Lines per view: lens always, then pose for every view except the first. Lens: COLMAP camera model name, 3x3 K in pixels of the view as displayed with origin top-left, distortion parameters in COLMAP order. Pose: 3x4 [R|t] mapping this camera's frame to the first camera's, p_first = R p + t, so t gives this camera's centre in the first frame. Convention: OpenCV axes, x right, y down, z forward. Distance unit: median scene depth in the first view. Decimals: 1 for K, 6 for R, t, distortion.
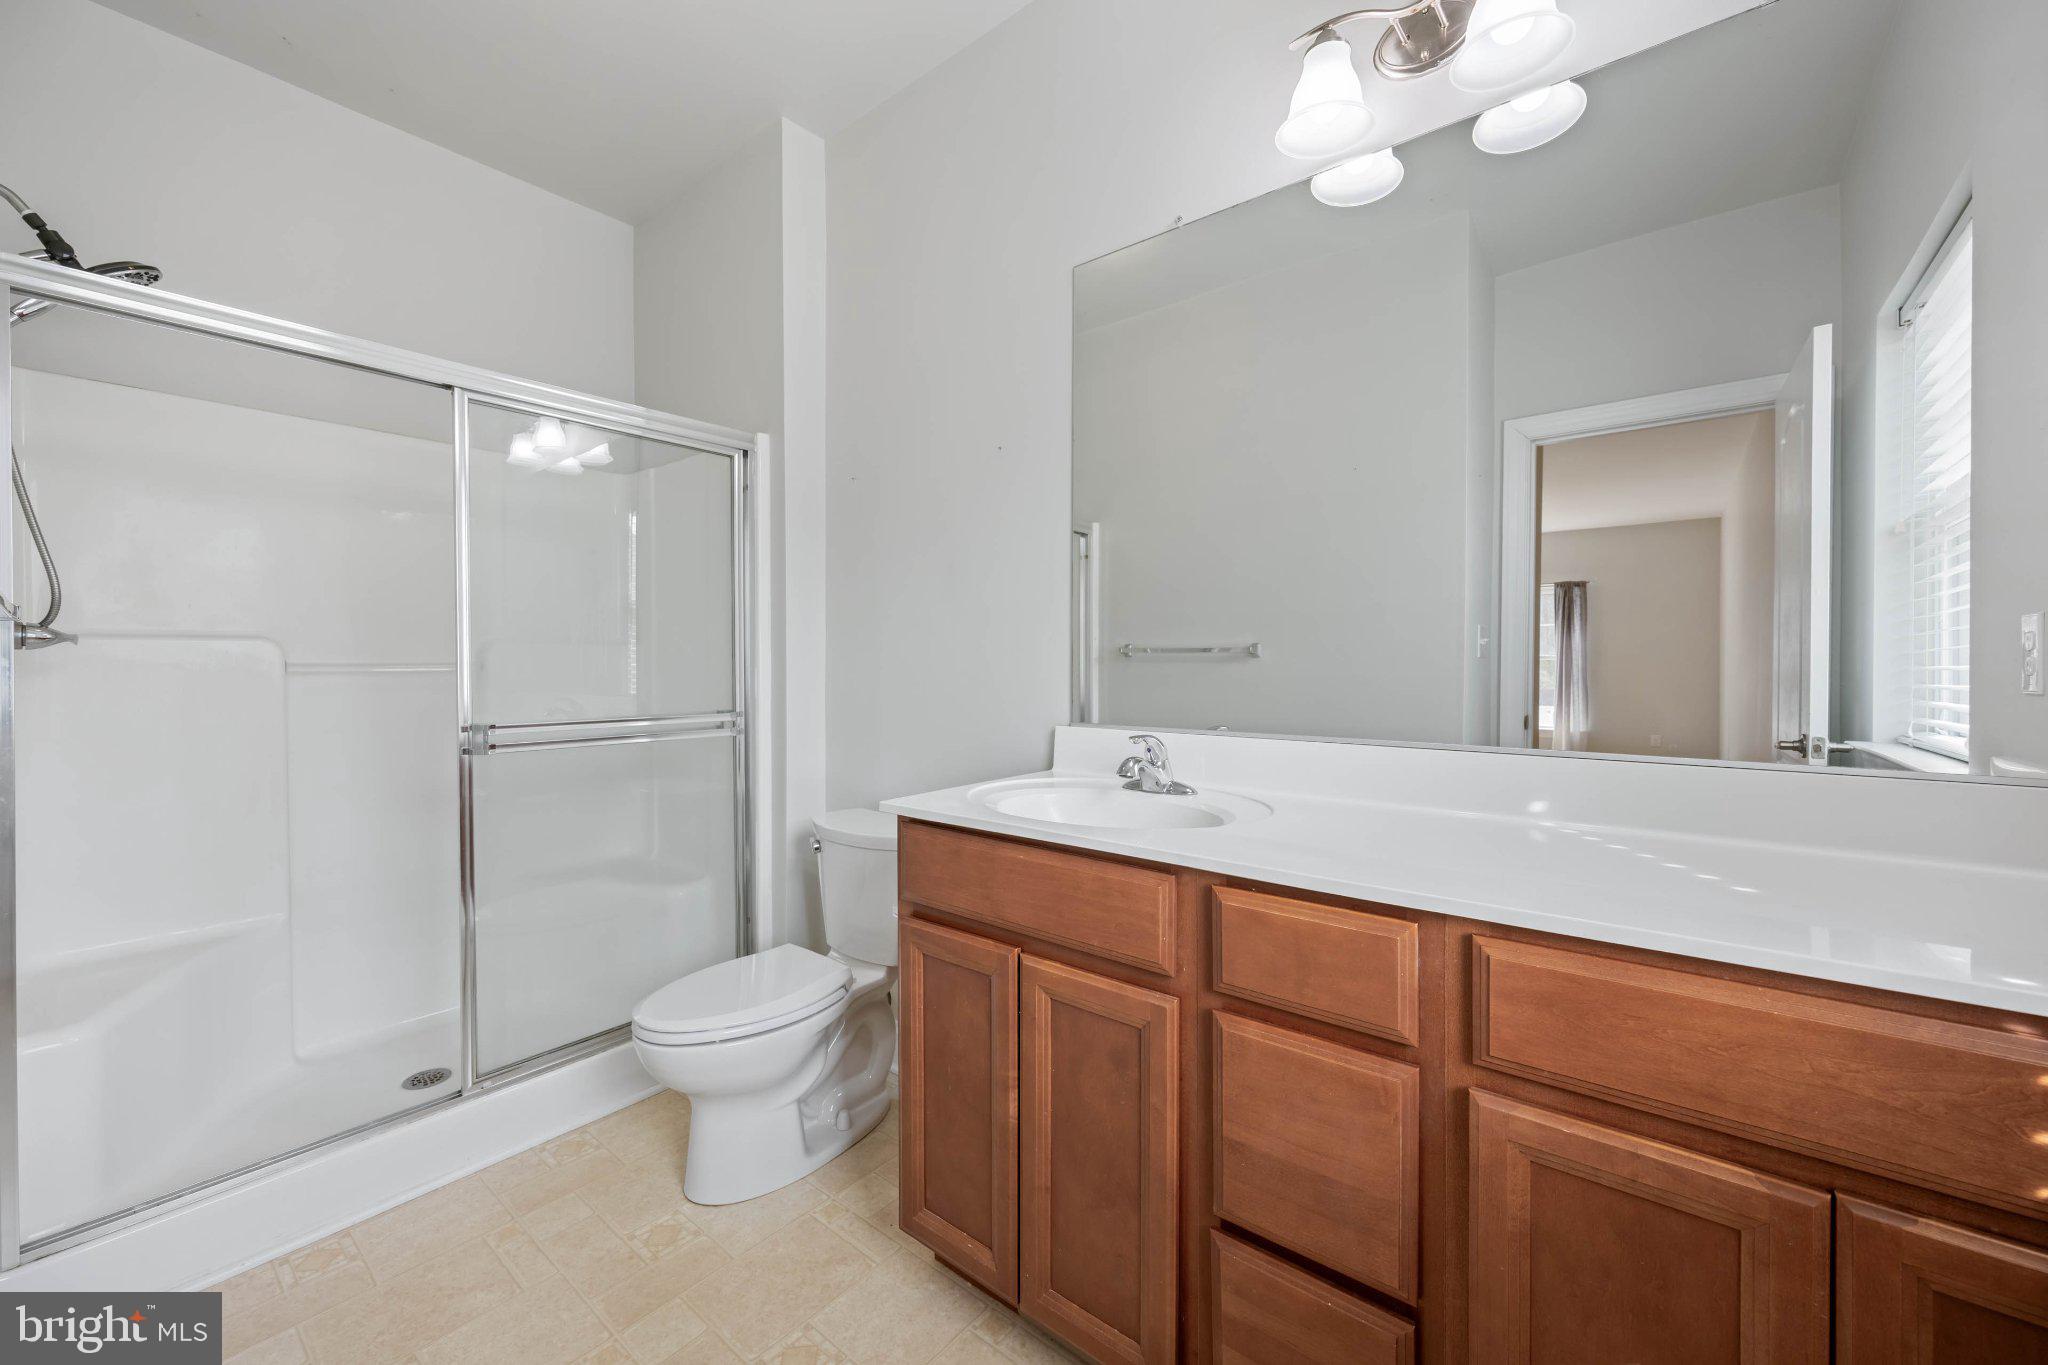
lens RADIAL K [[815.5, 0, 1035.2], [0, 815.5, 689.9], [0, 0, 1]] dist [0.006366, 0.000269]
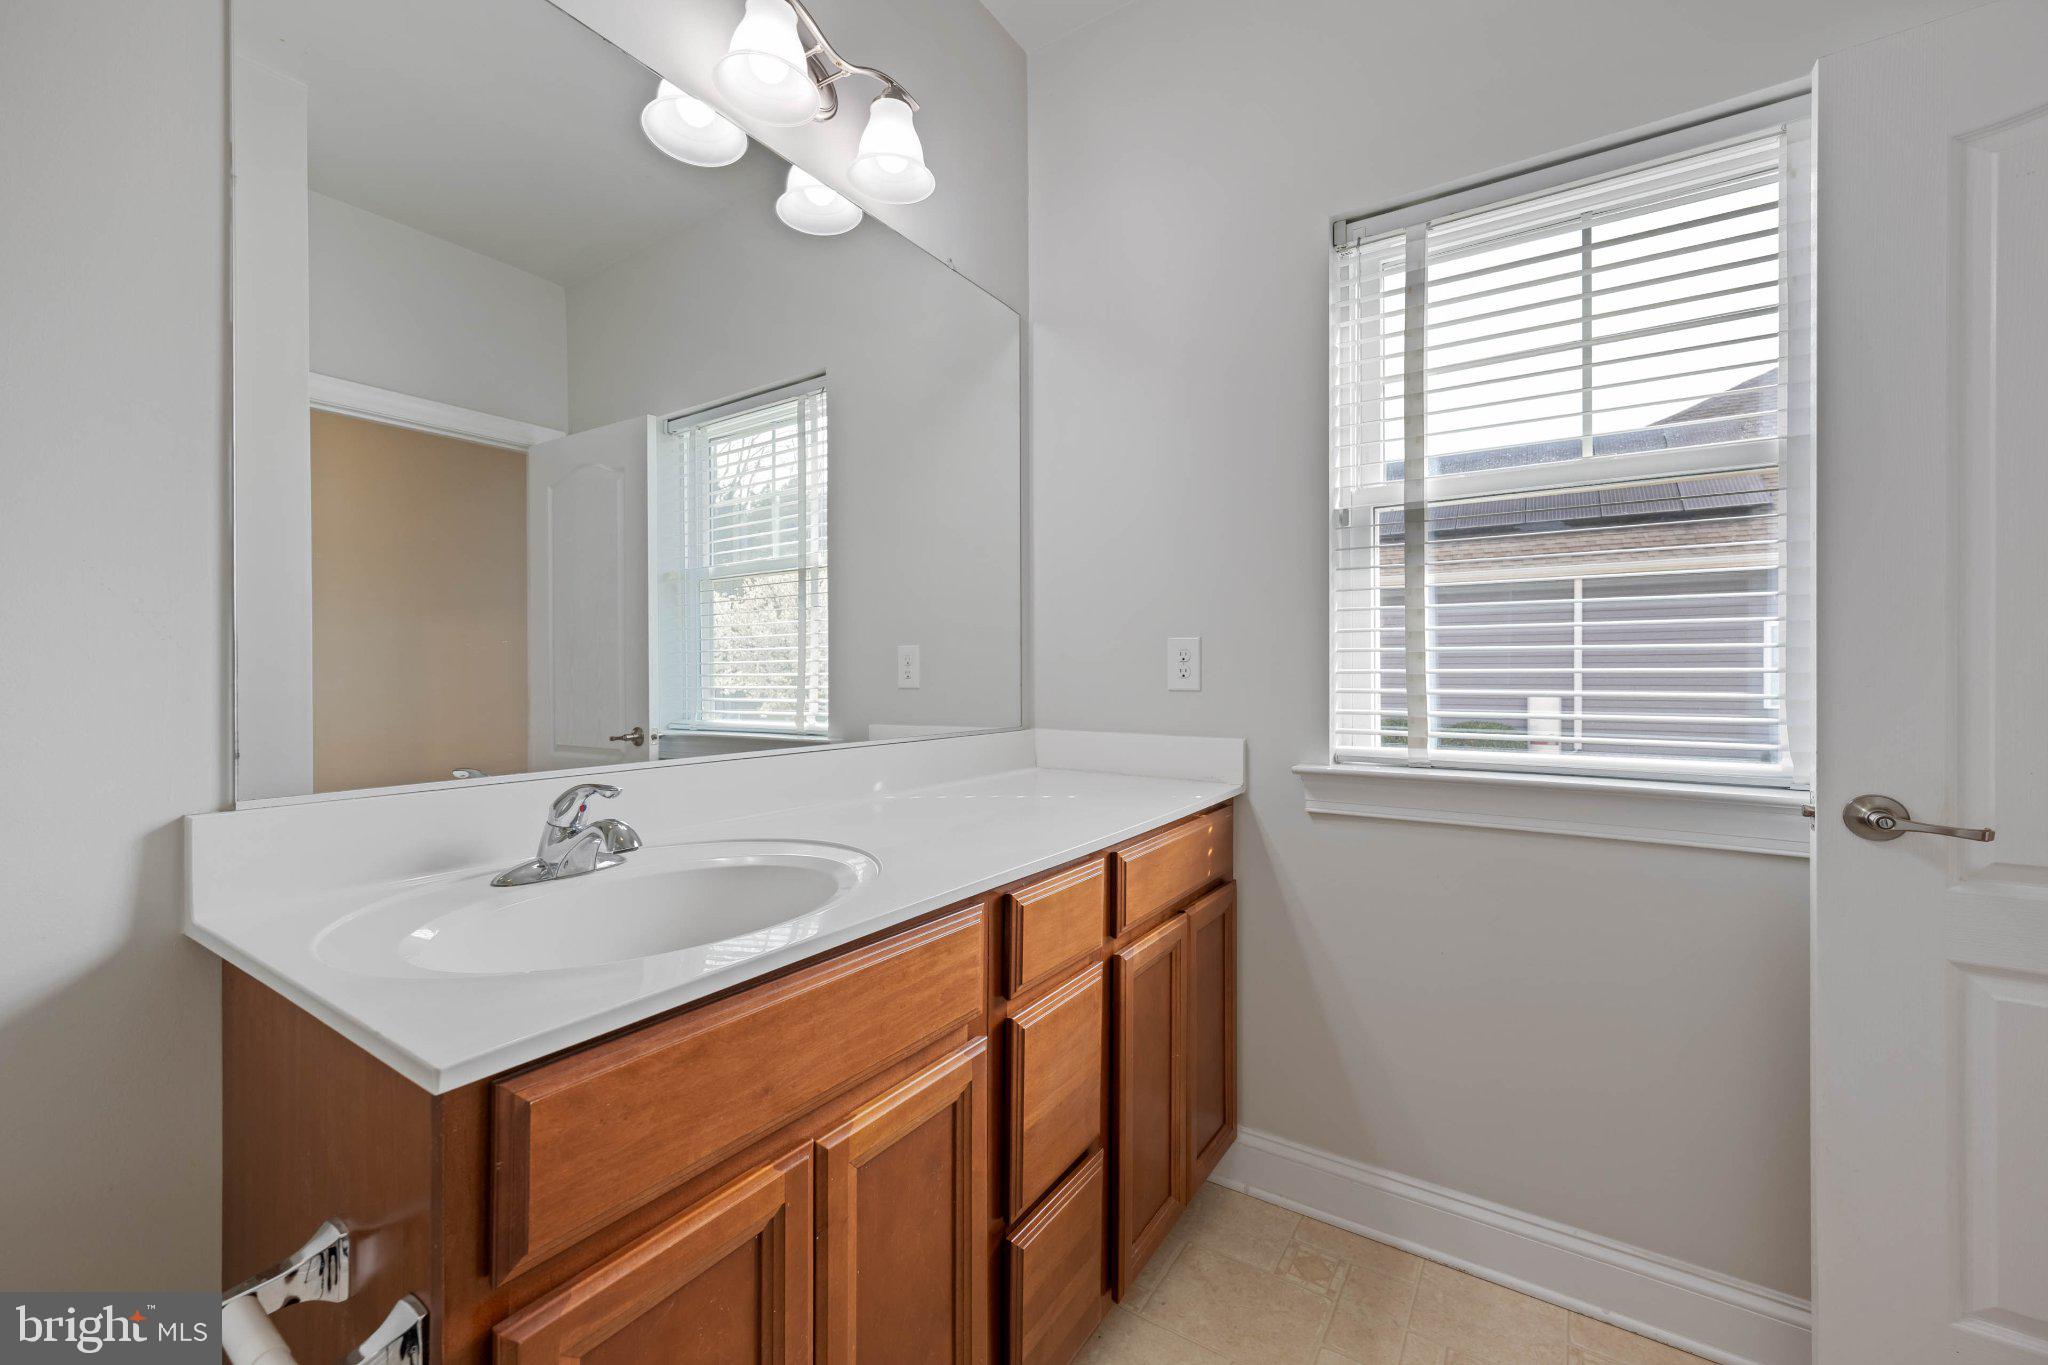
lens RADIAL K [[815.5, 0, 1028.6], [0, 815.5, 672.7], [0, 0, 1]] dist [0.006366, 0.000269]
pose [[-0.140535, 0.000979, 0.990075, -0.724339], [0.013113, 0.999914, 0.000872, -0.033516], [-0.989989, 0.013105, -0.140535, 1.026912]]
